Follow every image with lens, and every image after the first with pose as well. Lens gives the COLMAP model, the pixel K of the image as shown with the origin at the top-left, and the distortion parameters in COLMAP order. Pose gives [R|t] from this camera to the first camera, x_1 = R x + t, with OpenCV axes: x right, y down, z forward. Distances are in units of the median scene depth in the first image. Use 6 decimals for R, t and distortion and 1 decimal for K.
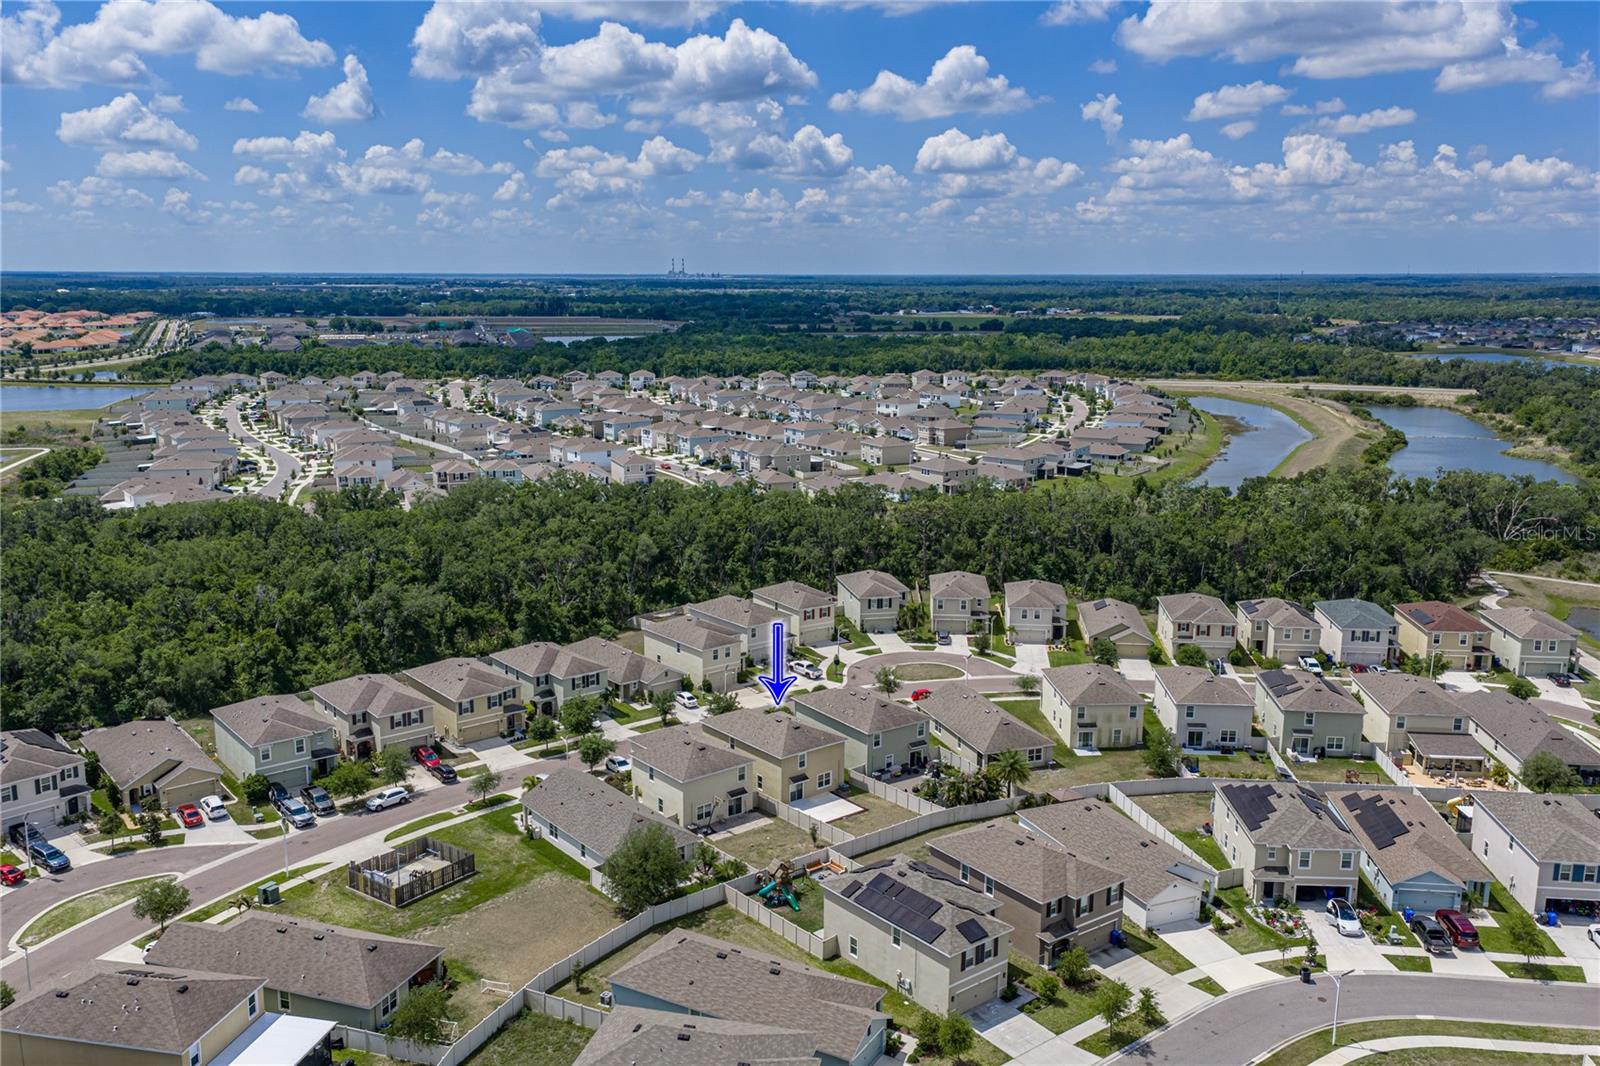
lens RADIAL K [[1345.8, 0, 800.0], [0, 1345.8, 533.0], [0, 0, 1]] dist [0.023892, -0.008480]
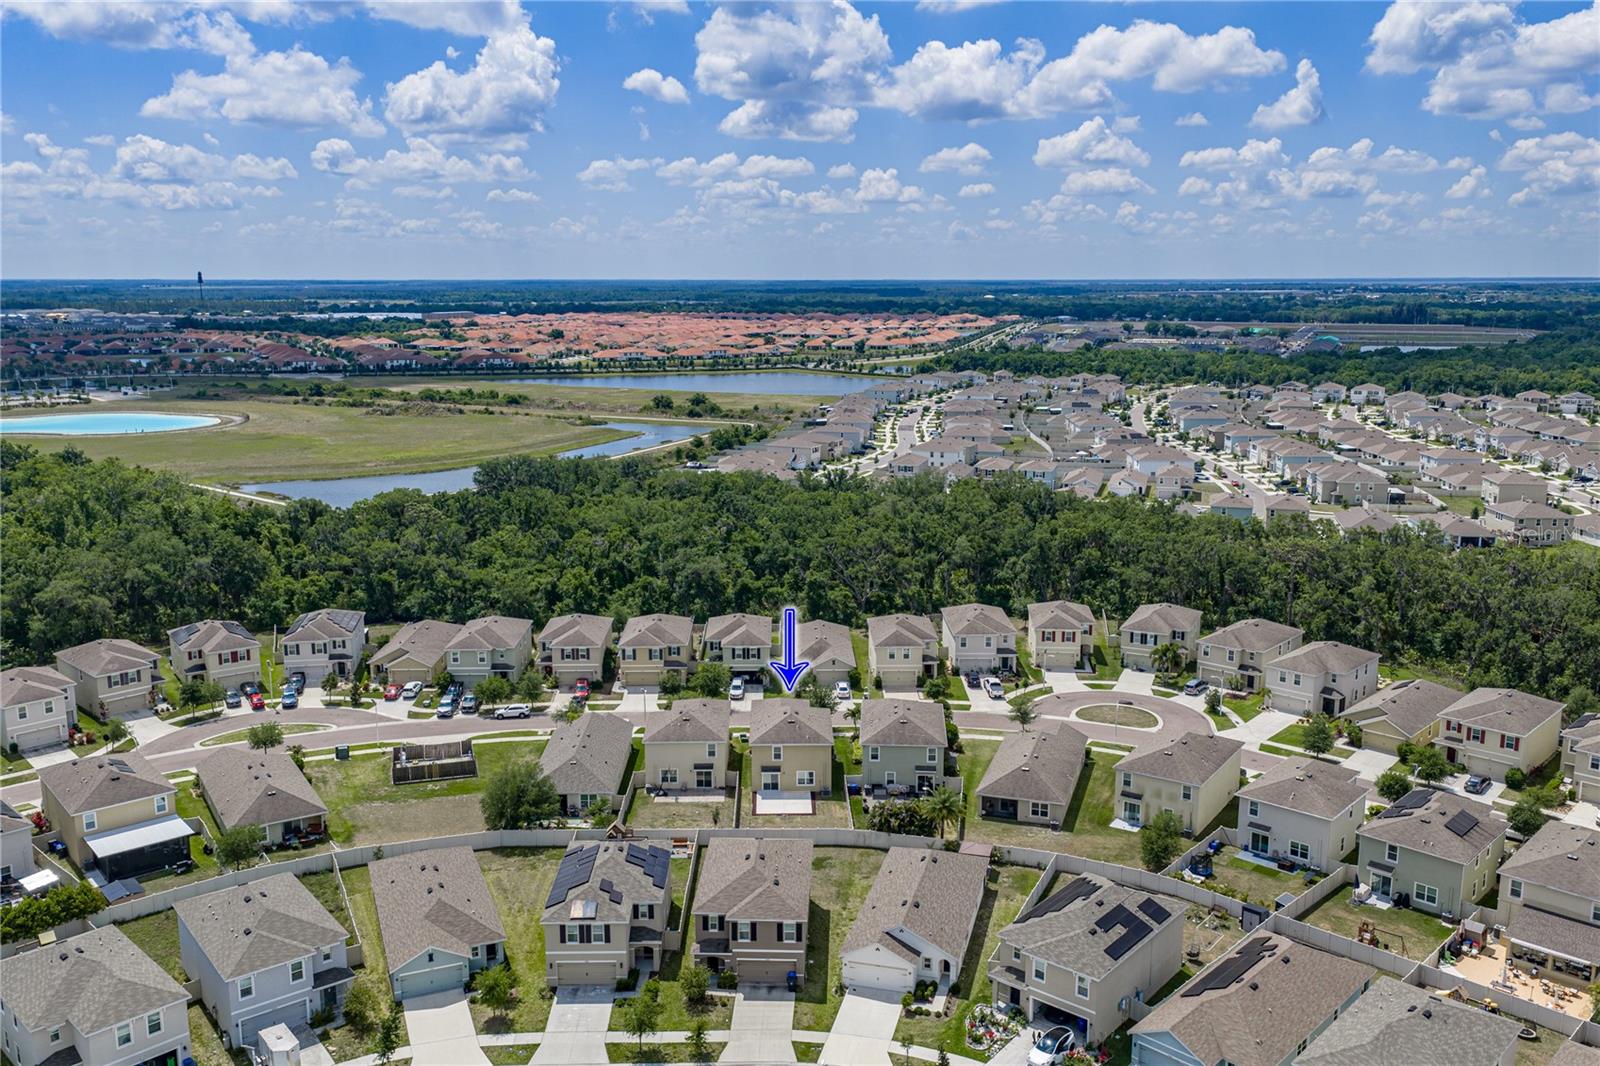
lens RADIAL K [[1330.6, 0, 800.0], [0, 1330.6, 533.0], [0, 0, 1]] dist [0.024432, -0.001781]
pose [[0.781862, 0.112786, -0.613164, 0.554484], [-0.113923, 0.992787, 0.037348, -0.034754], [0.612954, 0.040653, 0.789072, 0.173276]]
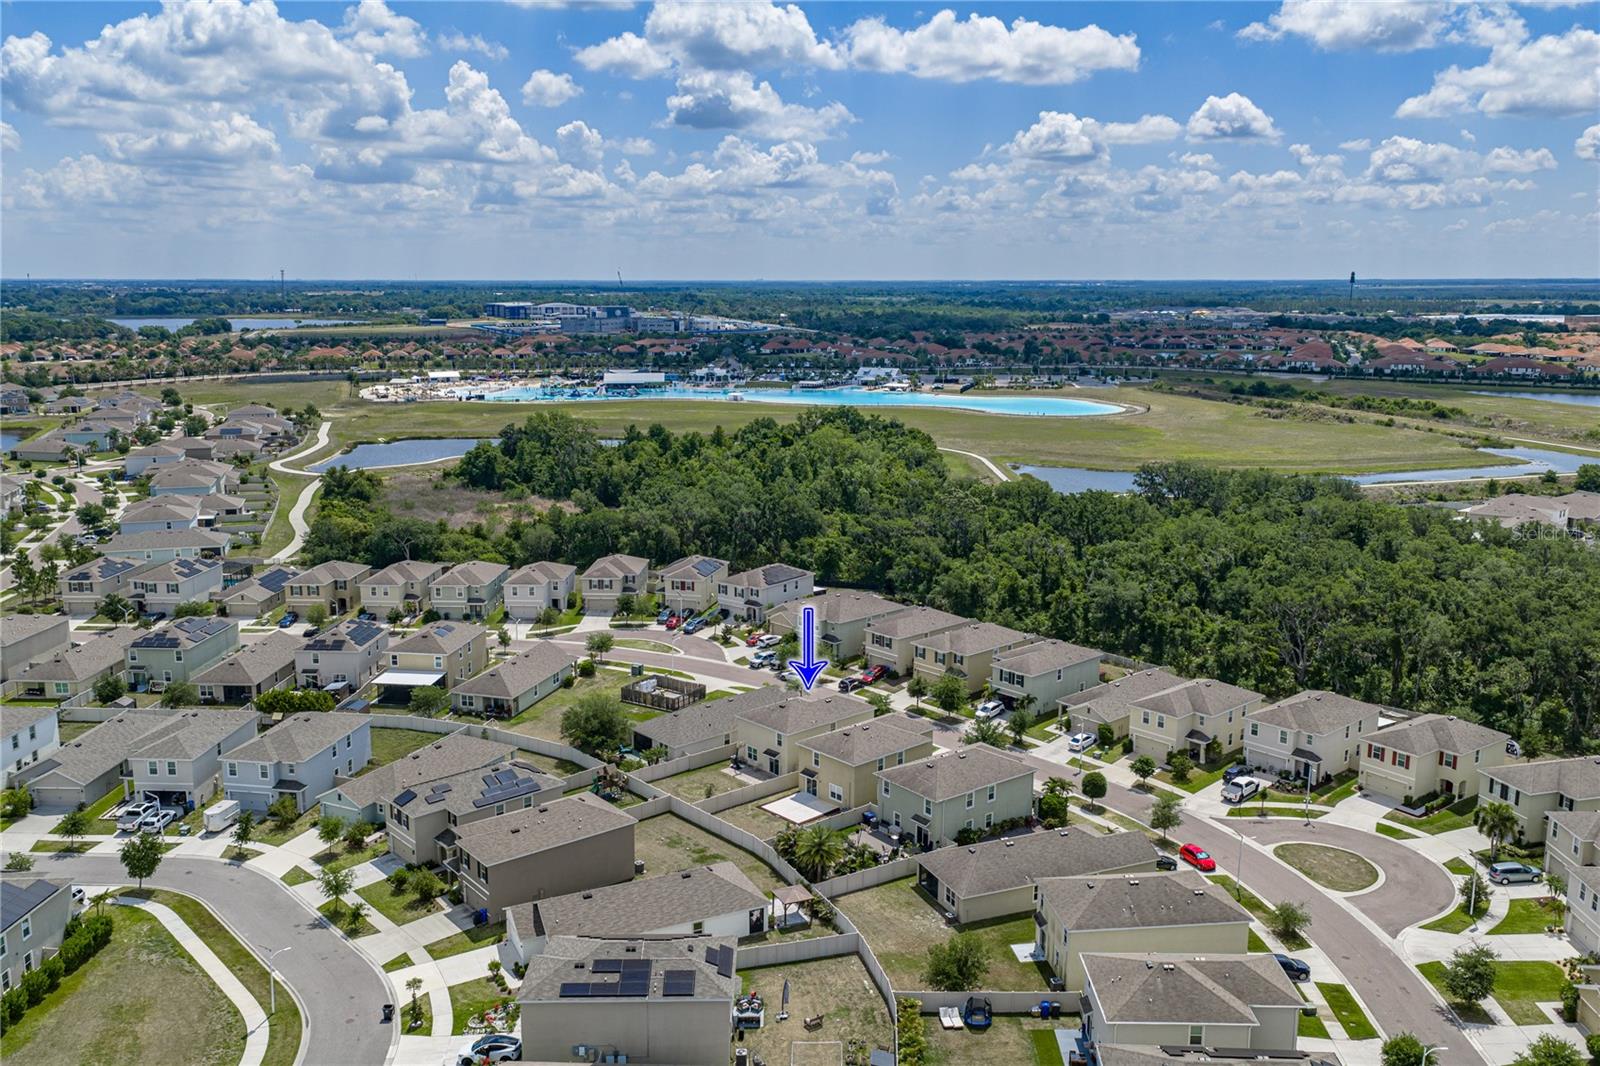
lens RADIAL K [[1330.6, 0, 800.0], [0, 1330.6, 533.0], [0, 0, 1]] dist [0.024432, -0.001781]
pose [[0.034277, 0.184239, -0.982284, 0.863625], [-0.188493, 0.966414, 0.174685, -0.155144], [0.981476, 0.179166, 0.067854, 0.797948]]
